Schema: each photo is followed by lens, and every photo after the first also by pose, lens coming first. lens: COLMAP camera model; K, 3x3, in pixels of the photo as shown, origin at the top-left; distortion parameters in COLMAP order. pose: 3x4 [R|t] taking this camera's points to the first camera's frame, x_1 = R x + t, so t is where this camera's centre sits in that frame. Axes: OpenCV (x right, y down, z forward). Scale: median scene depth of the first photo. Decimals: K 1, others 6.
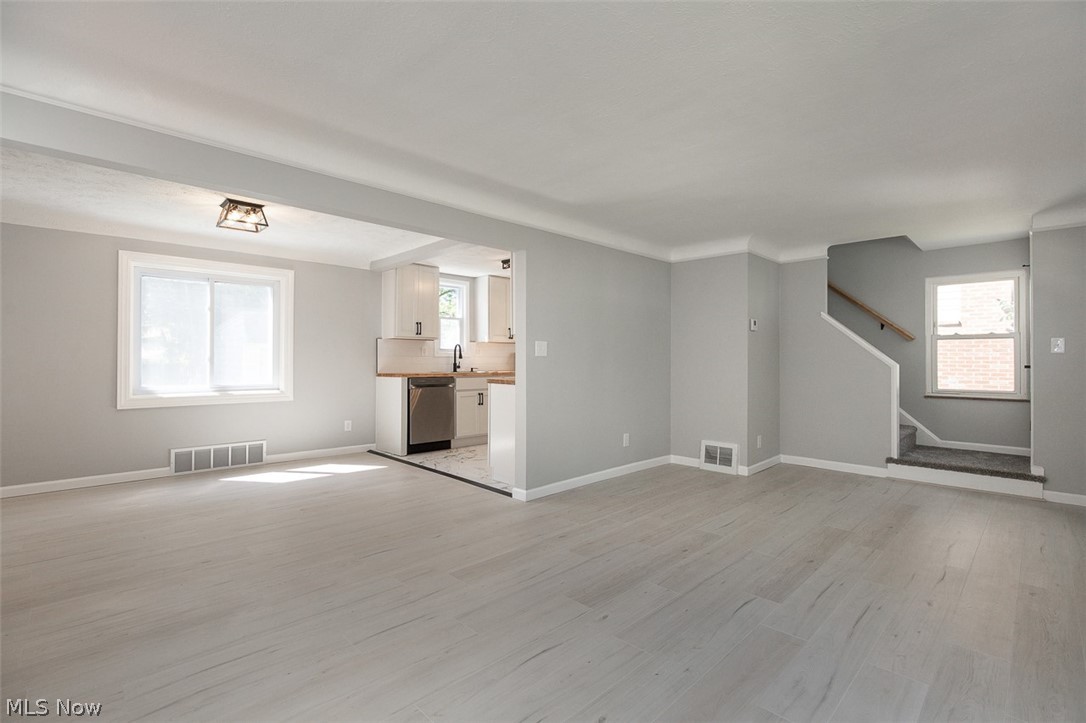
lens RADIAL K [[498.6, 0, 546.1], [0, 498.6, 358.9], [0, 0, 1]] dist [-0.000517, 0.000148]
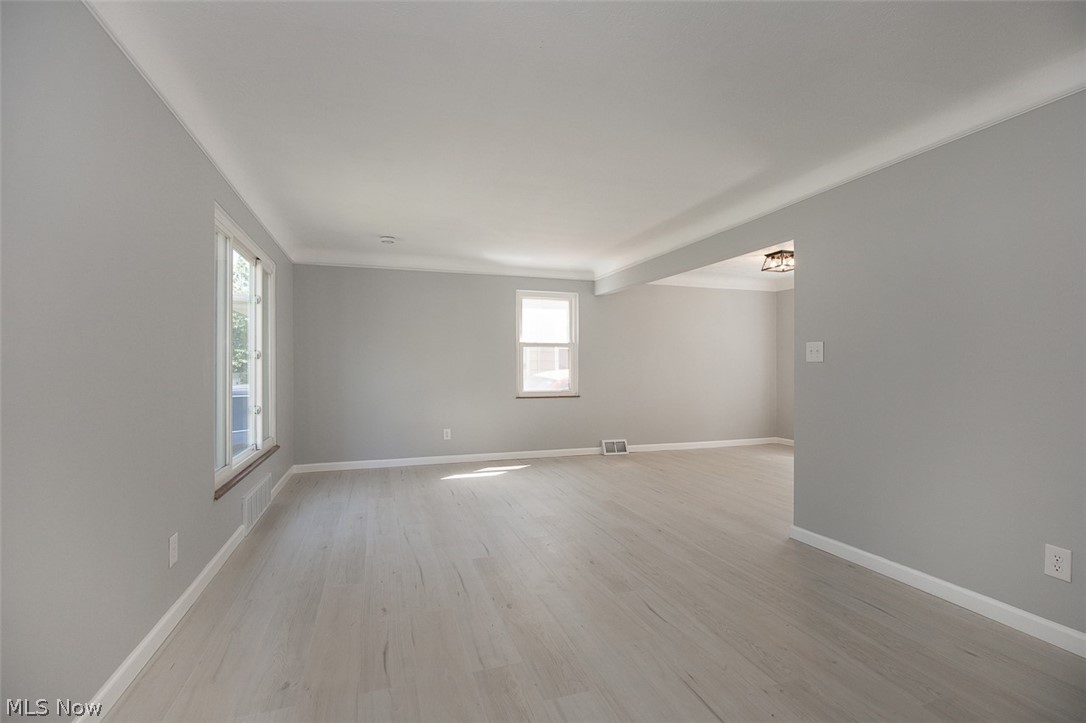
lens RADIAL K [[488.2, 0, 544.9], [0, 488.2, 366.7], [0, 0, 1]] dist [-0.001442, -0.000138]
pose [[-0.430719, 0.000818, -0.902486, 0.871685], [0.000632, 1.000000, 0.000605, 0.002619], [0.902486, -0.000310, -0.430719, 0.986744]]
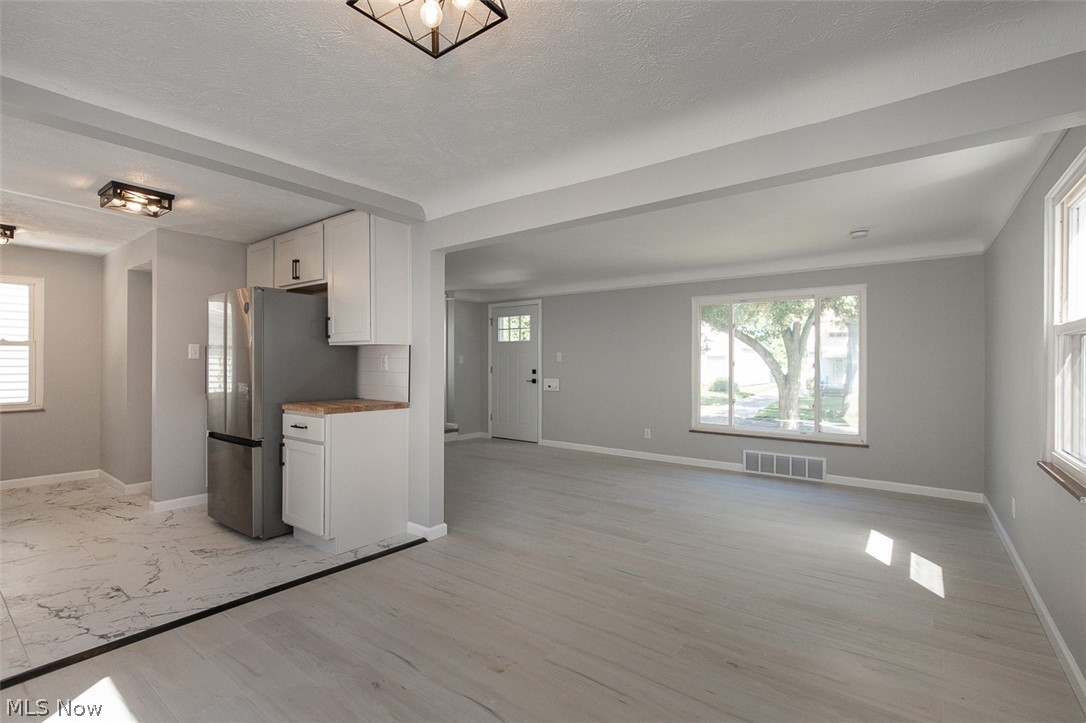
lens RADIAL K [[488.2, 0, 544.9], [0, 488.2, 366.7], [0, 0, 1]] dist [-0.001442, -0.000138]
pose [[-0.143666, 0.001727, 0.989625, -0.936184], [-0.002311, 0.999995, -0.002081, -0.013822], [-0.989624, -0.002586, -0.143661, 0.957006]]
